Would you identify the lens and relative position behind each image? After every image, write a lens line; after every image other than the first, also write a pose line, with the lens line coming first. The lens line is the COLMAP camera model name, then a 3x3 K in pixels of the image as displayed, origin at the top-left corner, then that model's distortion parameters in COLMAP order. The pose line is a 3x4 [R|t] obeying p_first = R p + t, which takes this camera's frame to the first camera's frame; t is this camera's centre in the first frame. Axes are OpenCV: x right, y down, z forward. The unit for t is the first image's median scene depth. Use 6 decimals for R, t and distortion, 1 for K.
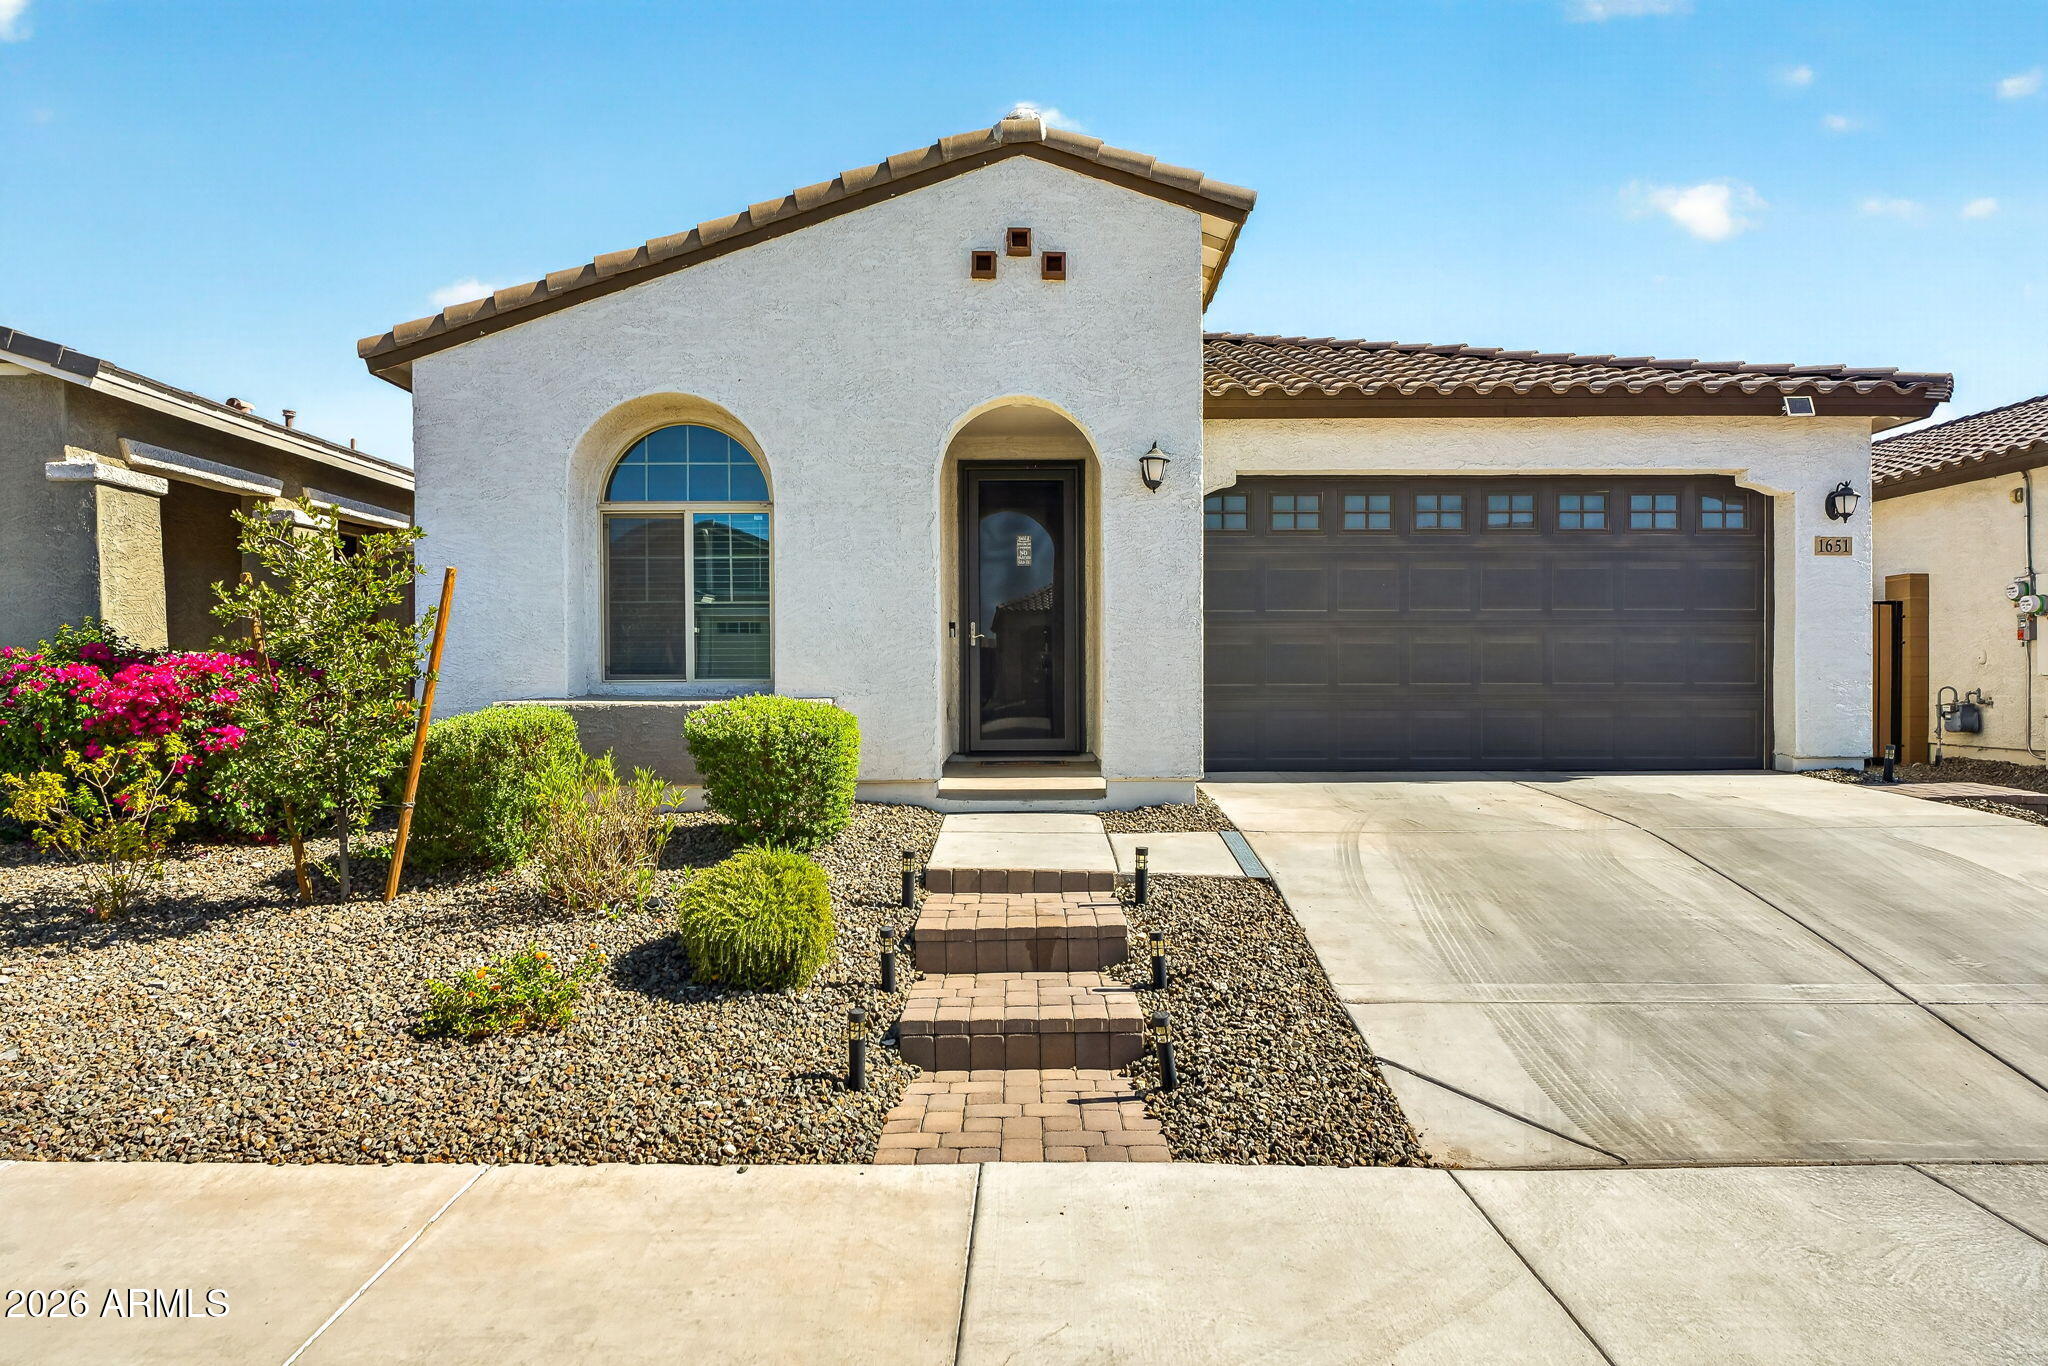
lens RADIAL K [[920.0, 0, 1024.0], [0, 920.0, 683.0], [0, 0, 1]] dist [-0.003009, -0.000509]
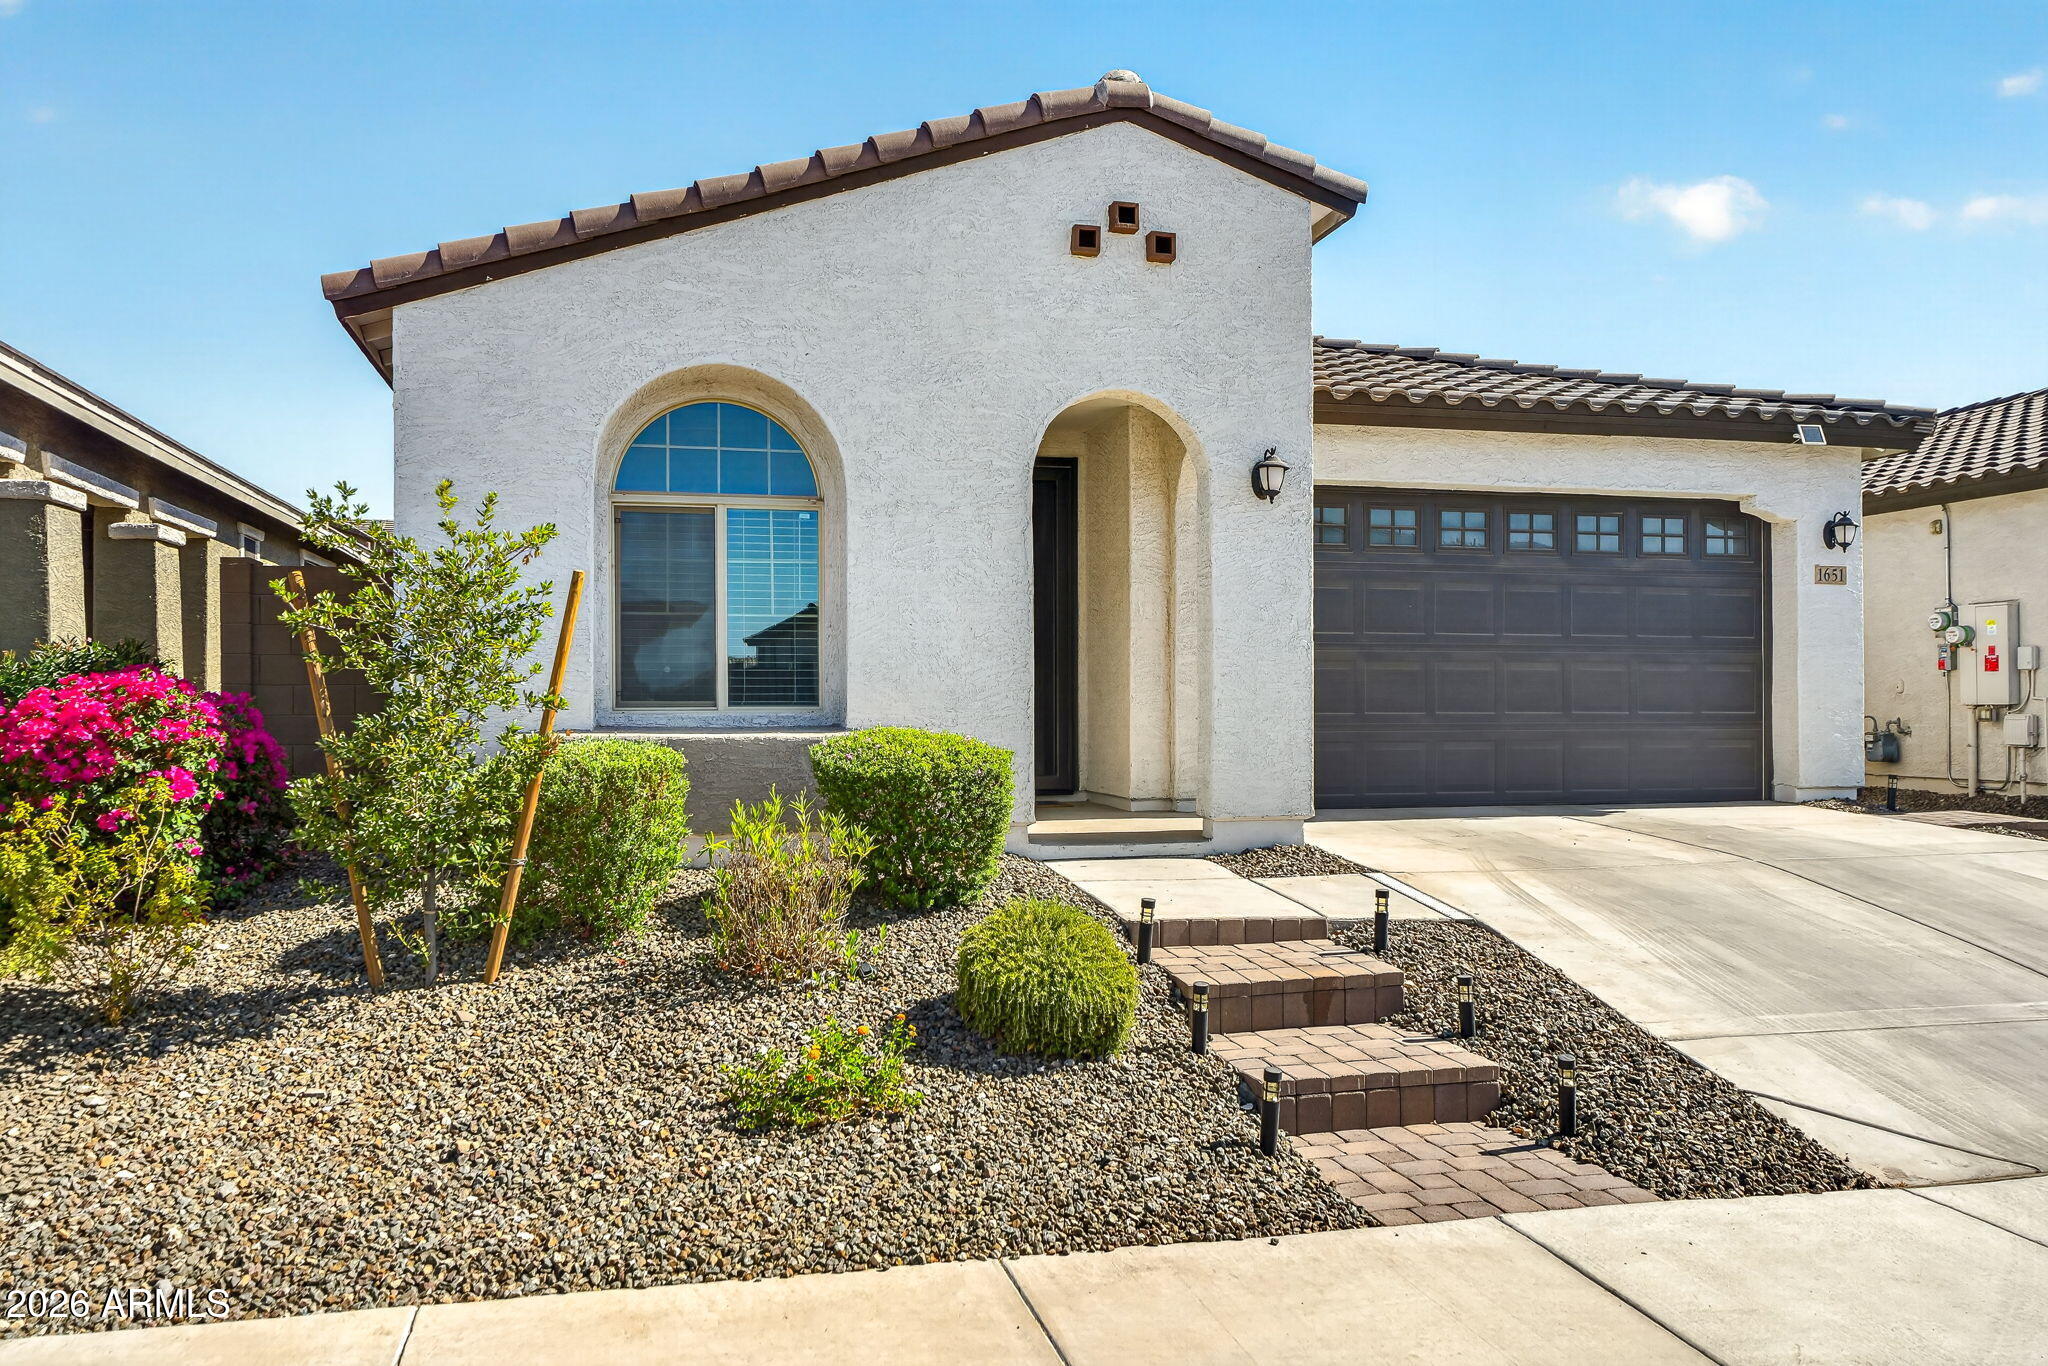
lens RADIAL K [[1081.8, 0, 1024.0], [0, 1081.8, 695.6], [0, 0, 1]] dist [-0.000671, 0.000356]
pose [[0.985642, 0.003660, 0.168806, -0.273607], [-0.001229, 0.999894, -0.014500, -0.000483], [-0.168841, 0.014084, 0.985543, -0.012258]]
